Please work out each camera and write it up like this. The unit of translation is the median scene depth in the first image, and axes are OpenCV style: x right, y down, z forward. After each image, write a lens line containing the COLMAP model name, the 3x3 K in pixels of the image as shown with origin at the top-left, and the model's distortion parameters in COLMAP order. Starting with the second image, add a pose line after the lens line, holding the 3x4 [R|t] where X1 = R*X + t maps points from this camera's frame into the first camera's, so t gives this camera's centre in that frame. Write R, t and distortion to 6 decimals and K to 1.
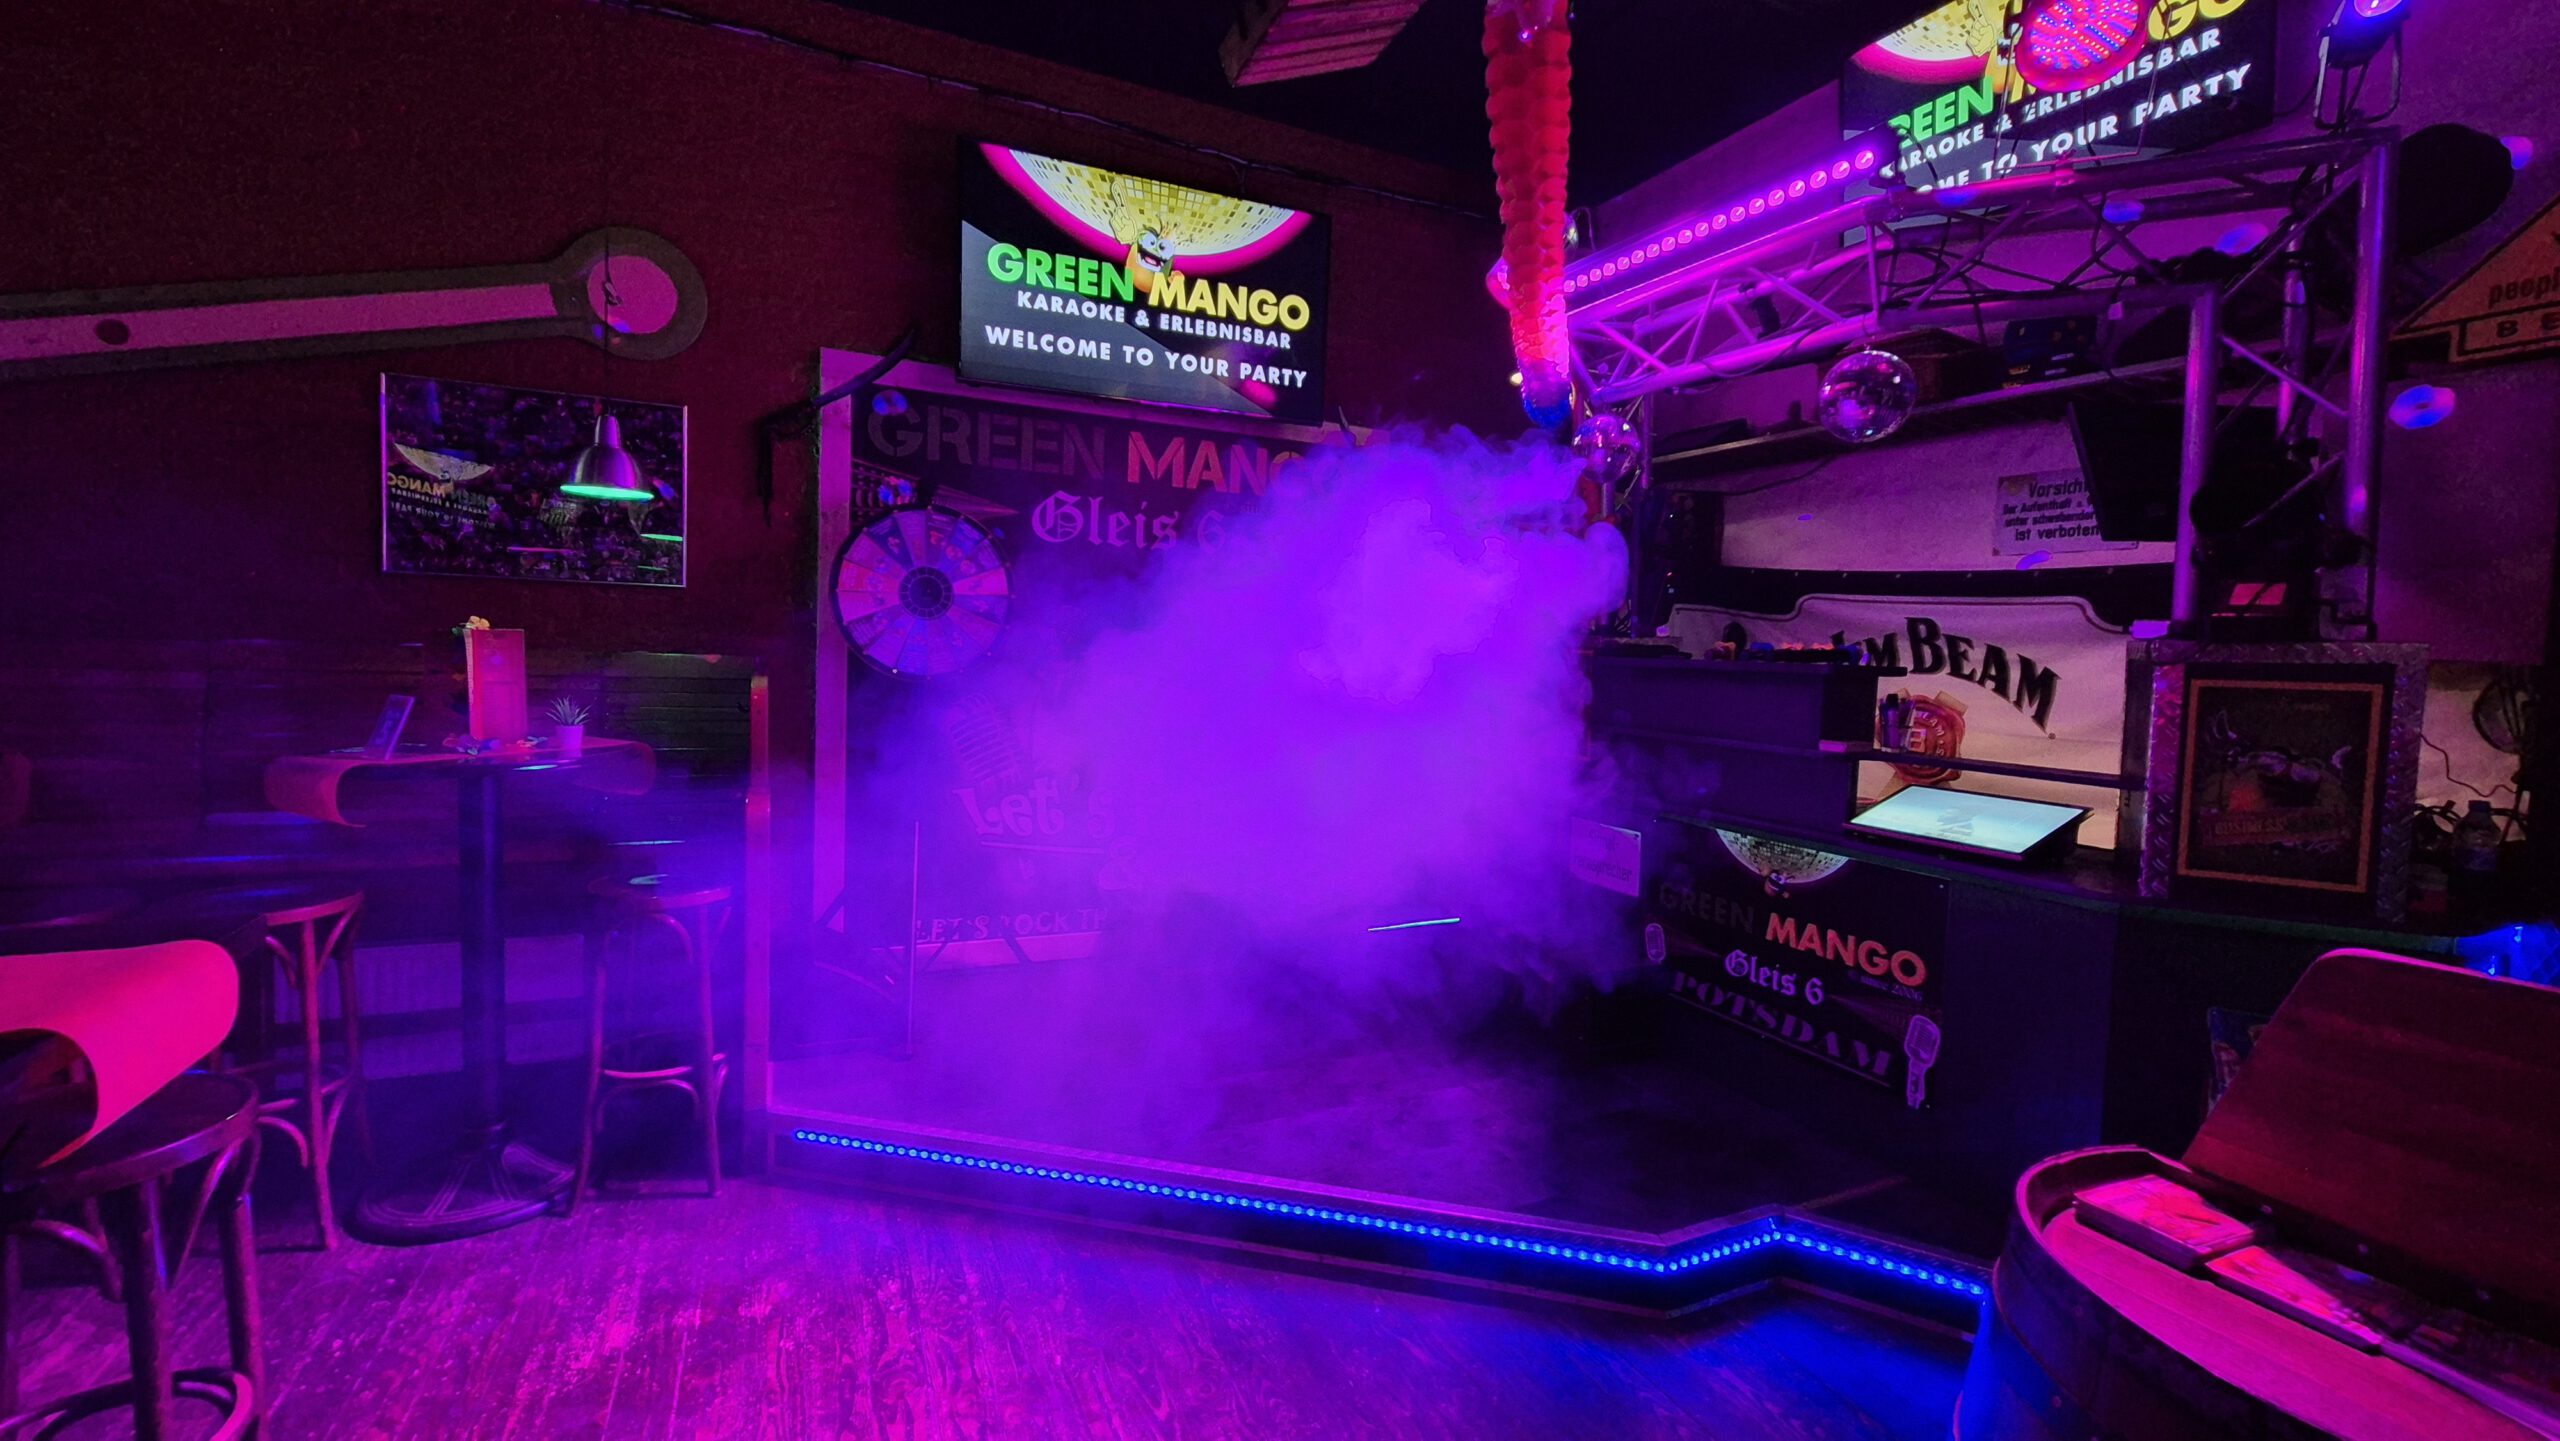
lens RADIAL K [[1042.8, 0, 1283.7], [0, 1042.8, 701.8], [0, 0, 1]] dist [0.006808, -0.001560]
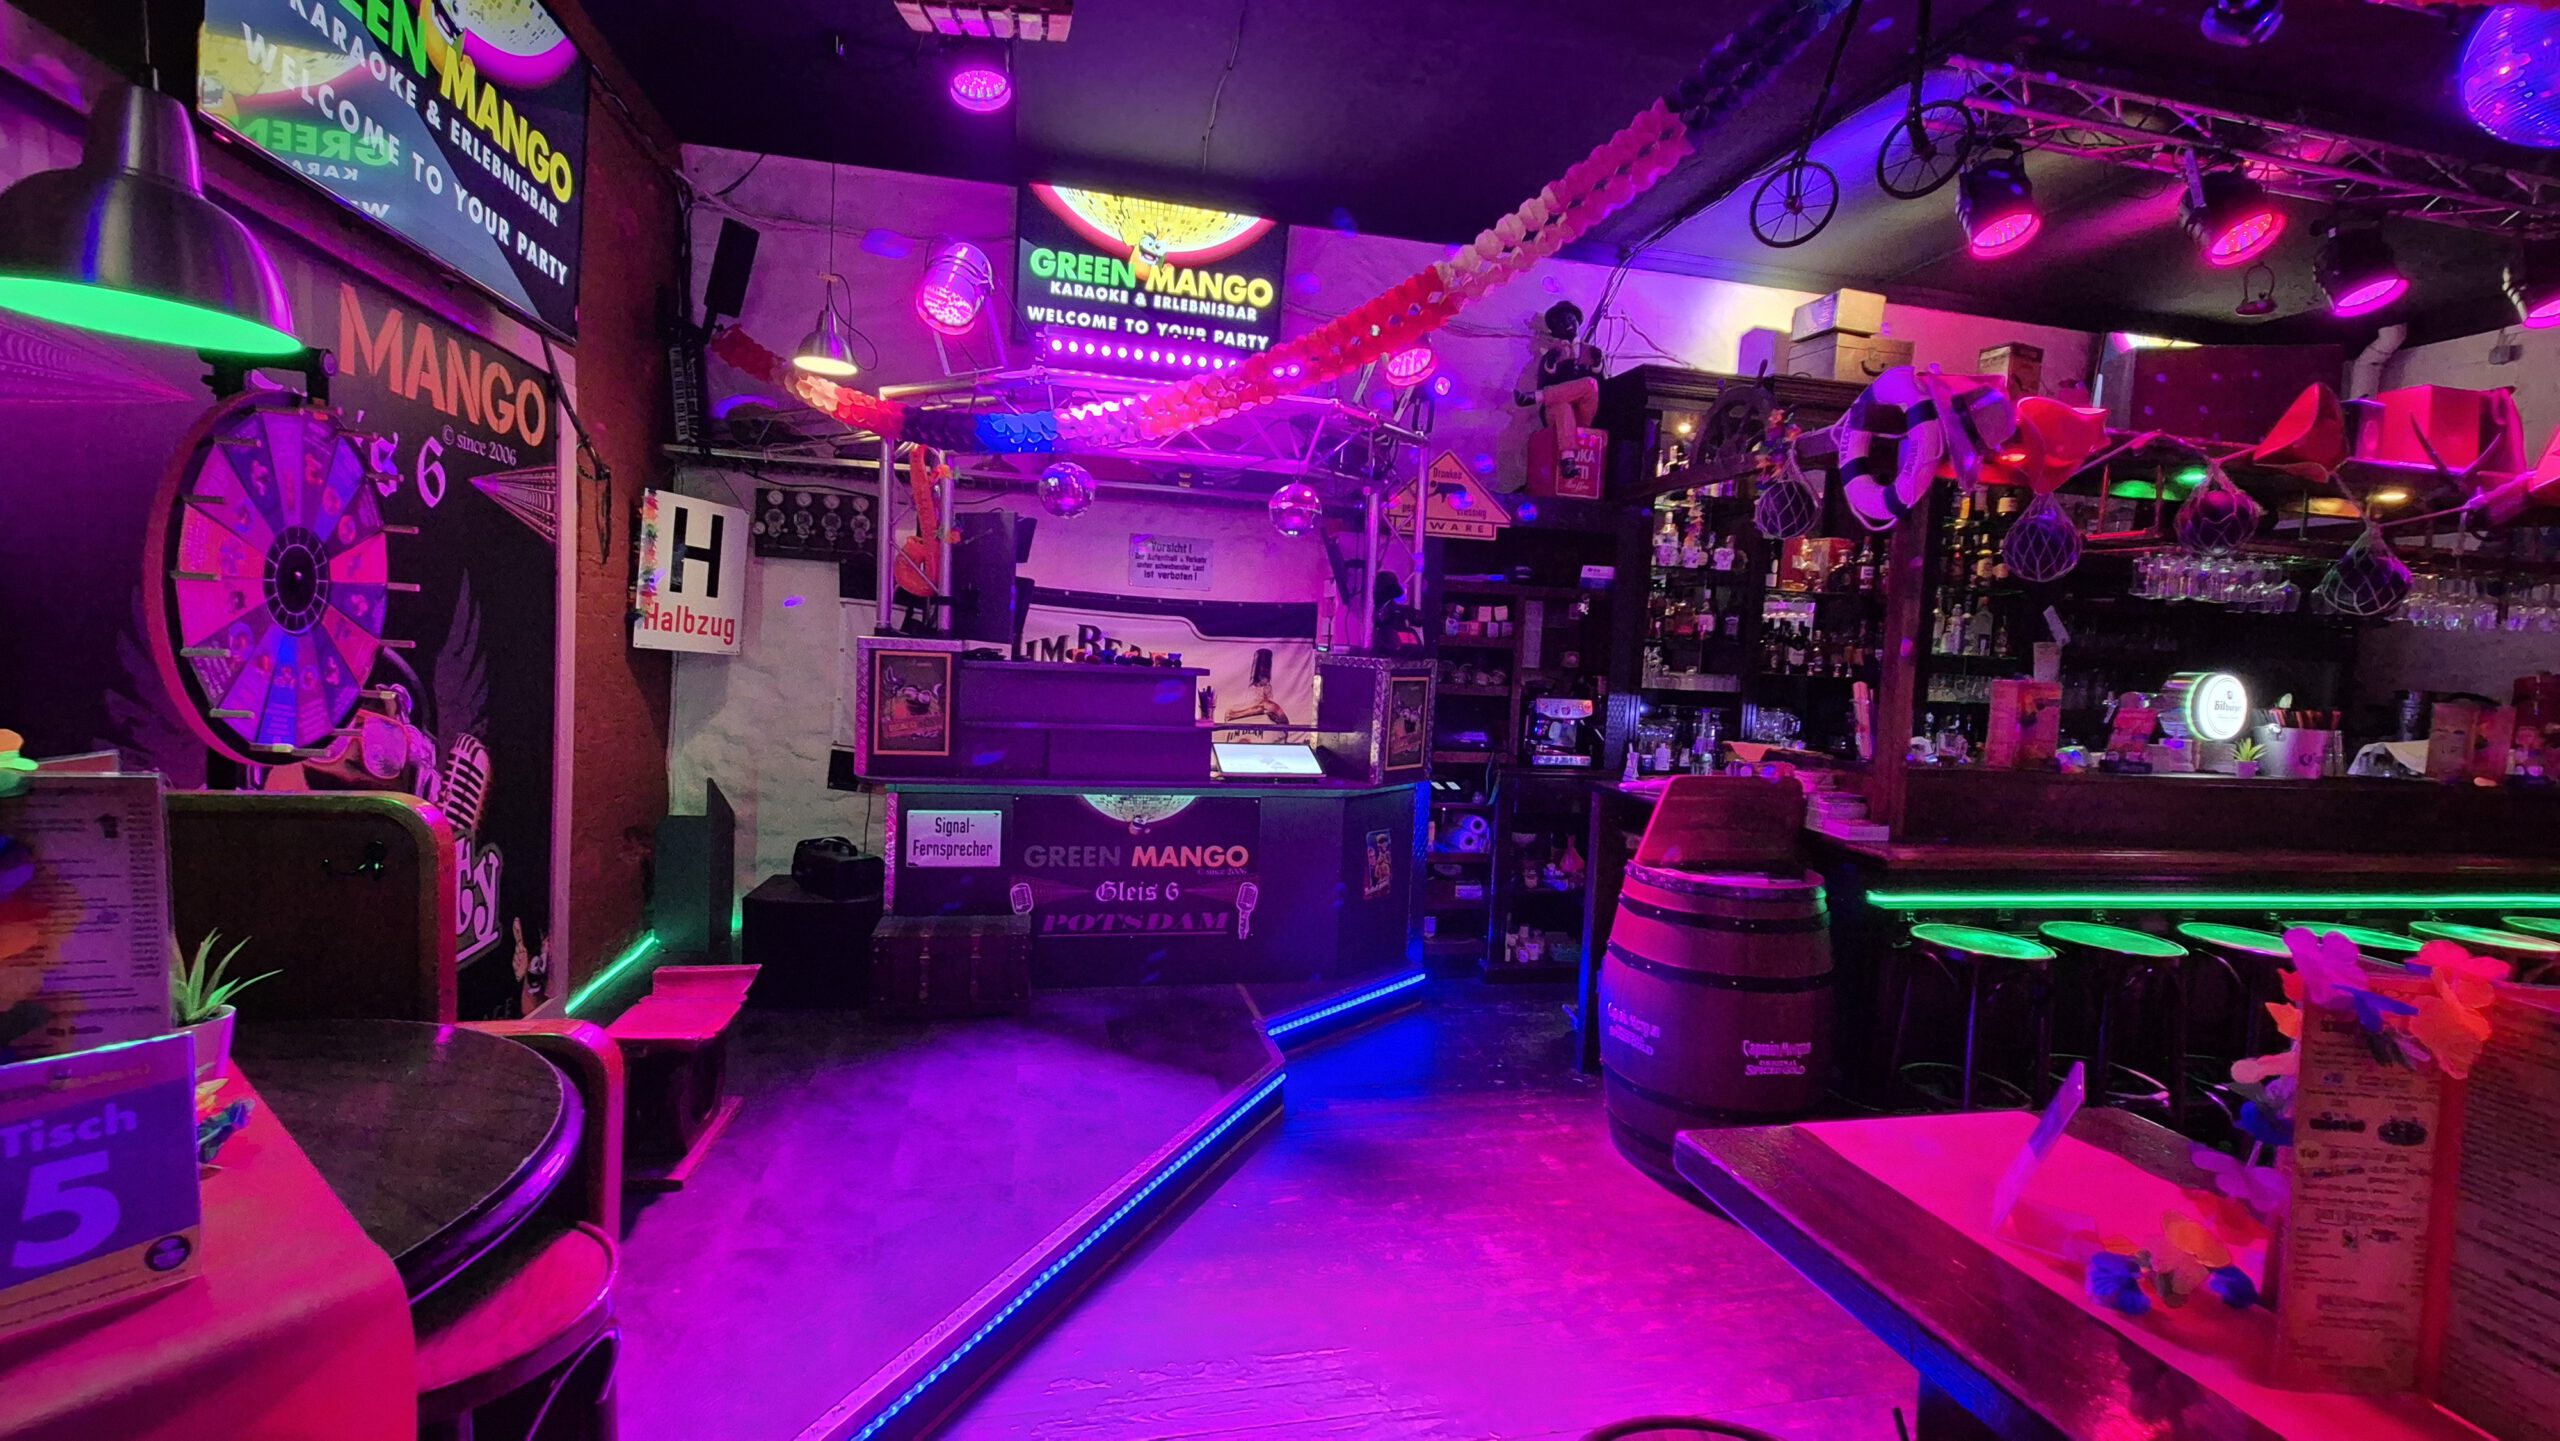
lens RADIAL K [[1042.8, 0, 1280.8], [0, 1042.8, 700.5], [0, 0, 1]] dist [0.006808, -0.001560]
pose [[0.218027, -0.072711, 0.973230, -0.667306], [0.016980, 0.997352, 0.070709, -0.069543], [-0.975795, 0.001109, 0.218685, 0.413150]]
